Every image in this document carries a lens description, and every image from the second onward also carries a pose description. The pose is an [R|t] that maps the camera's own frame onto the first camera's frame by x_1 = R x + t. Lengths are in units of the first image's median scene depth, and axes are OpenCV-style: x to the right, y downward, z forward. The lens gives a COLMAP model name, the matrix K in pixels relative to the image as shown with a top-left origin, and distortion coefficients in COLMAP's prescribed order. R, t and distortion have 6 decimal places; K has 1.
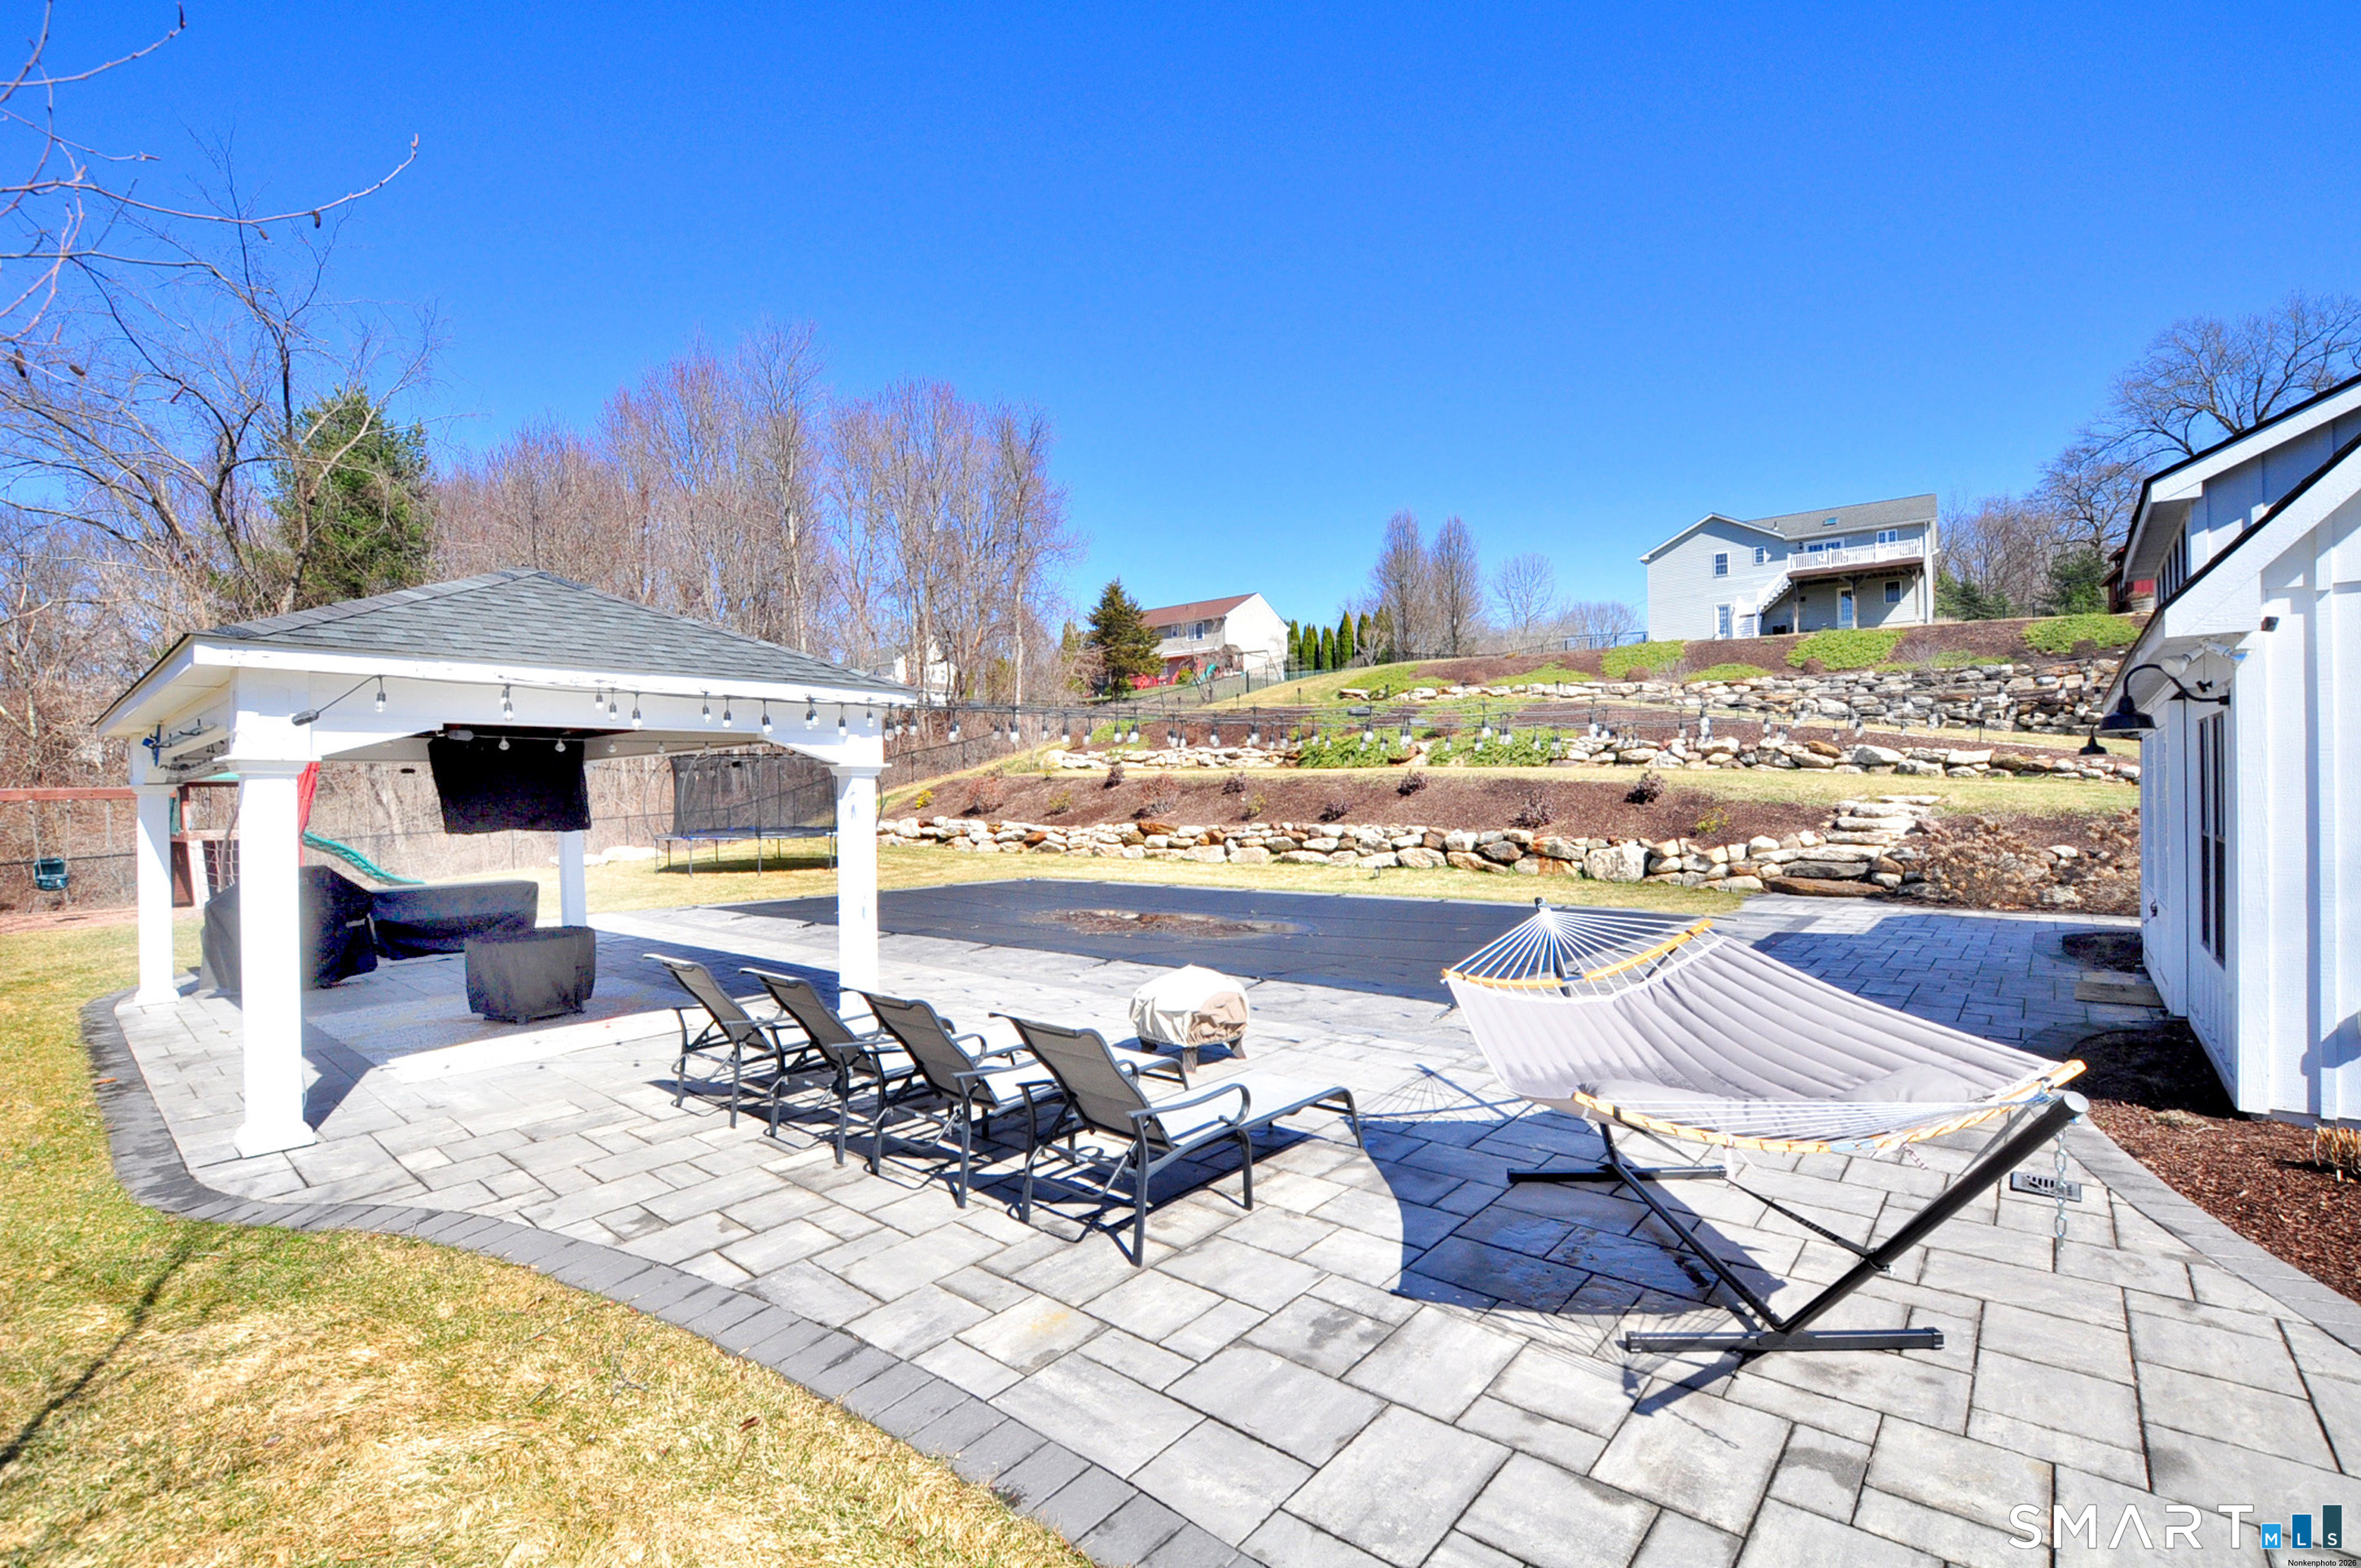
lens RADIAL K [[1040.1, 0, 1180.5], [0, 1040.1, 784.0], [0, 0, 1]] dist [-0.037903, 0.000330]
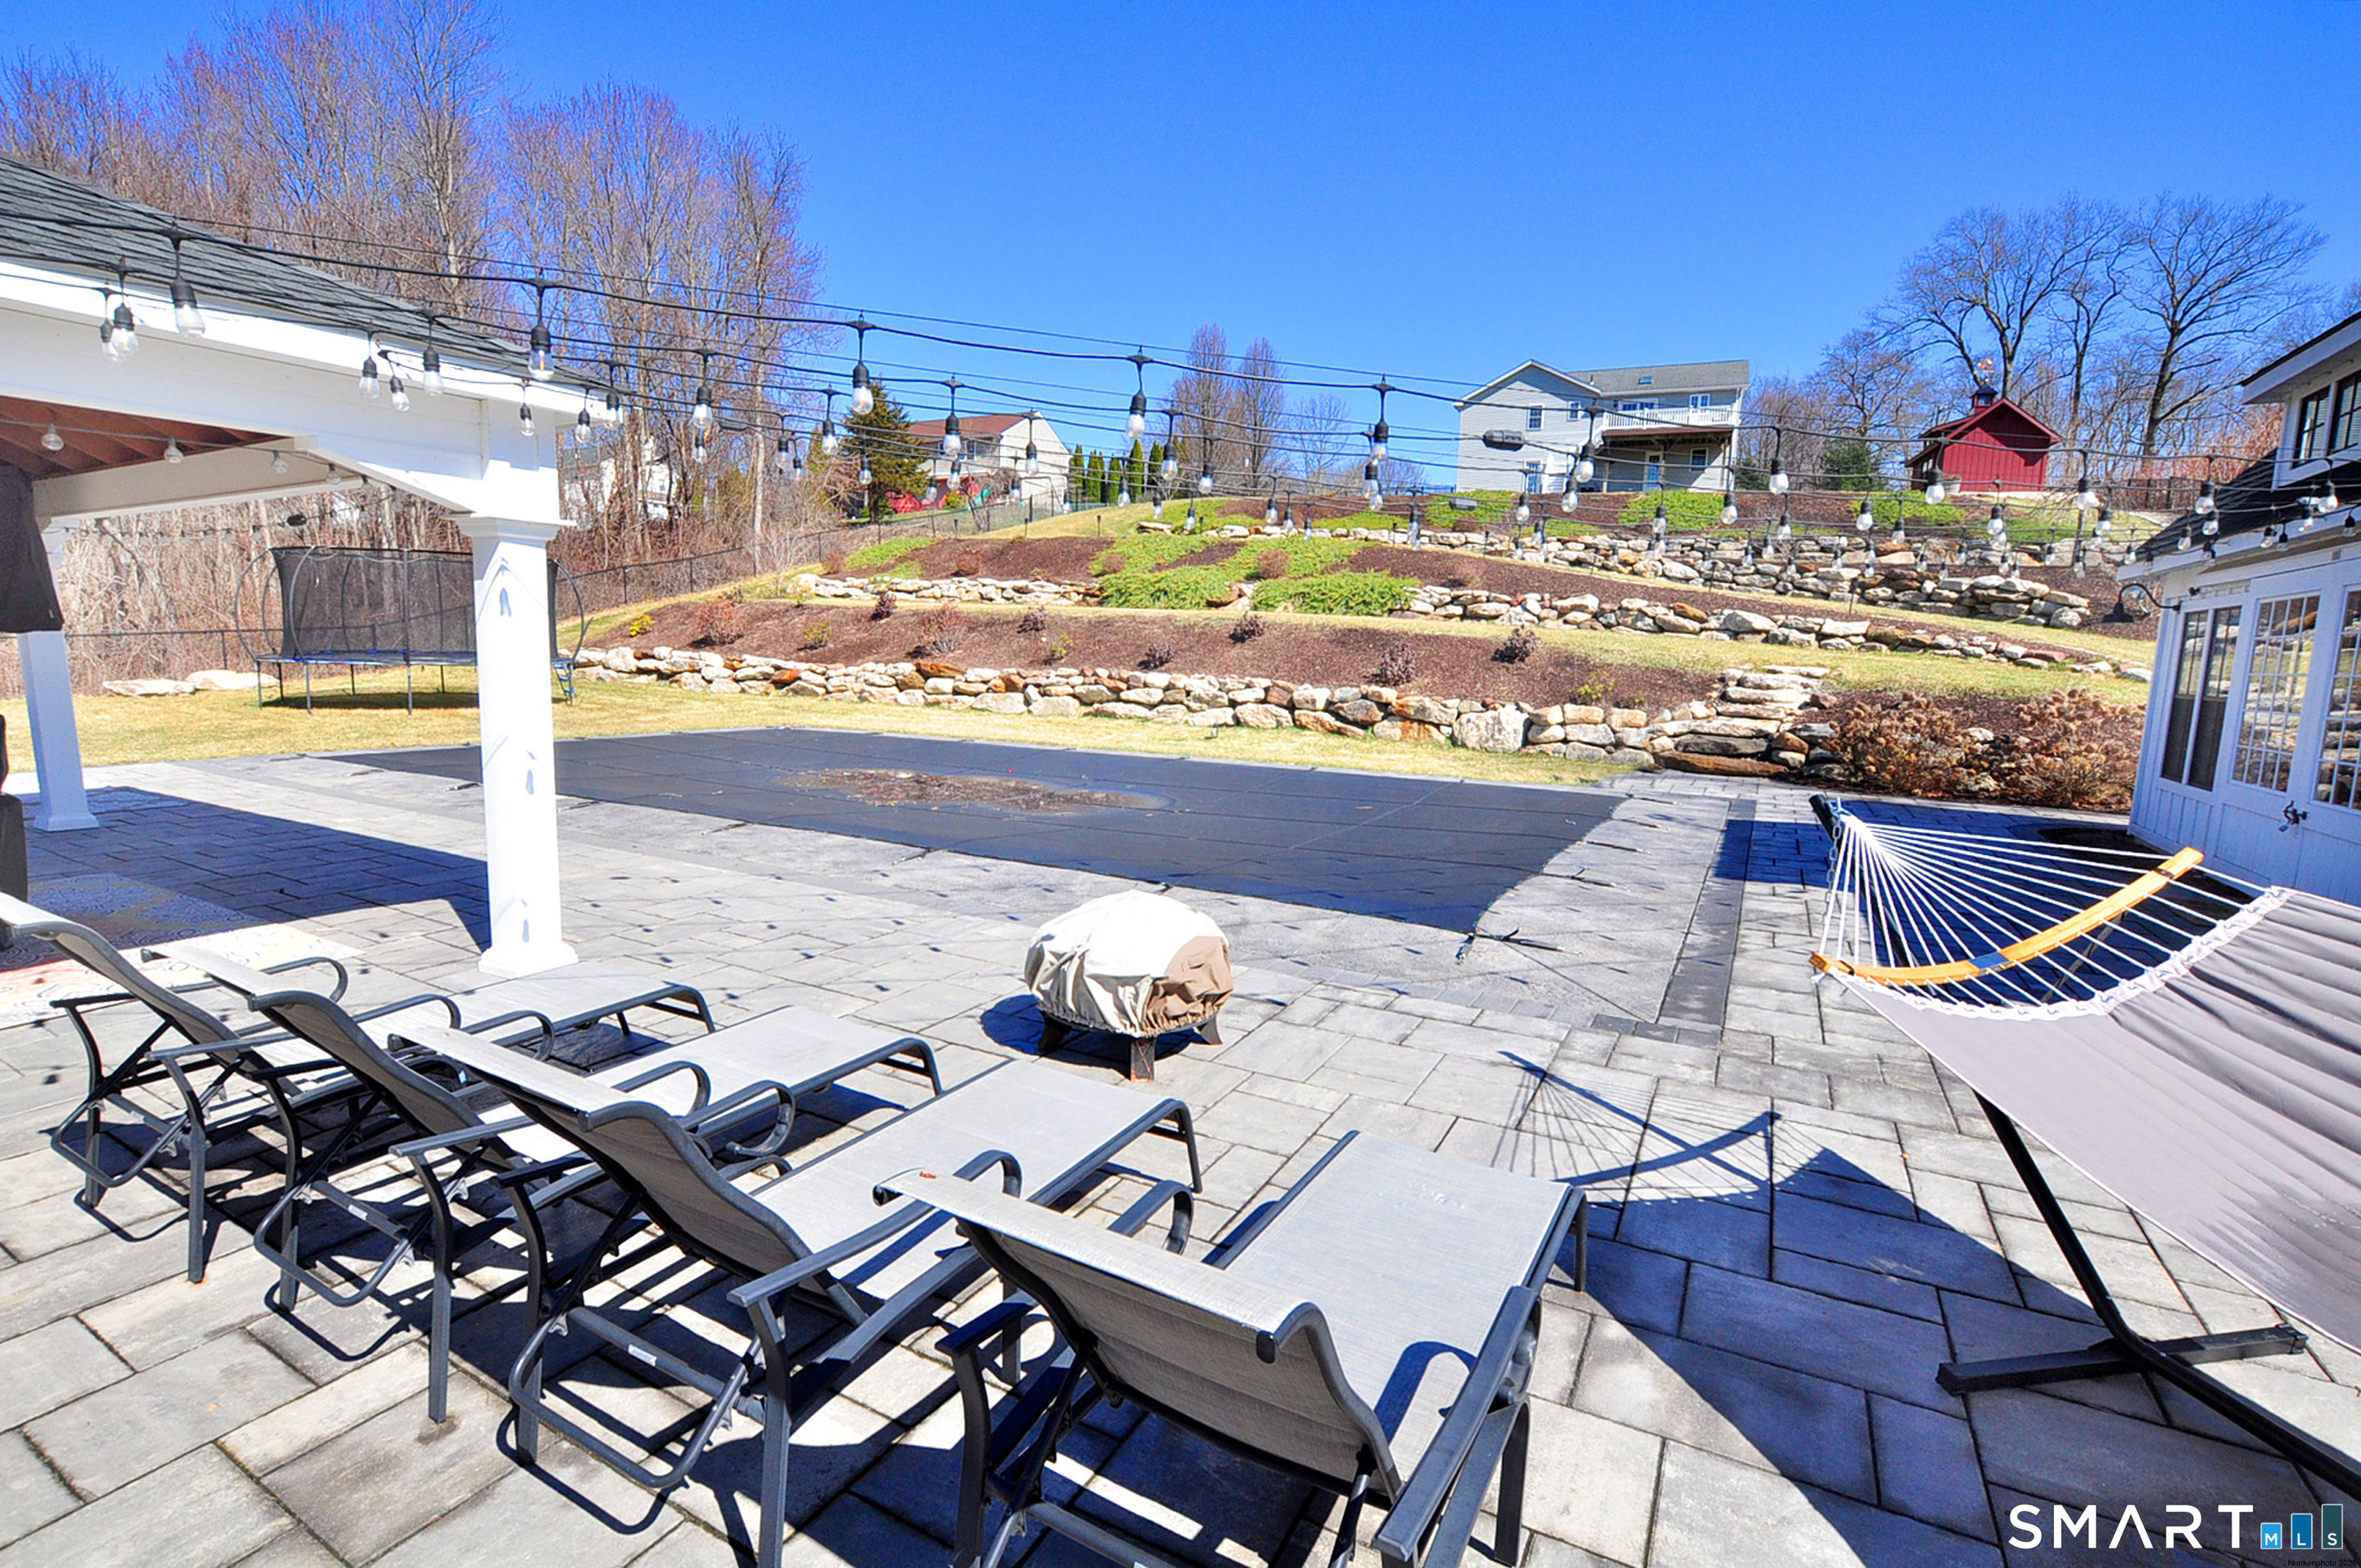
lens RADIAL K [[1091.8, 0, 1144.1], [0, 1091.8, 797.0], [0, 0, 1]] dist [-0.030445, 0.000811]
pose [[0.981476, 0.016930, 0.190836, -0.030472], [-0.045159, 0.988465, 0.144560, 0.010722], [-0.186187, -0.150500, 0.970919, 0.125104]]
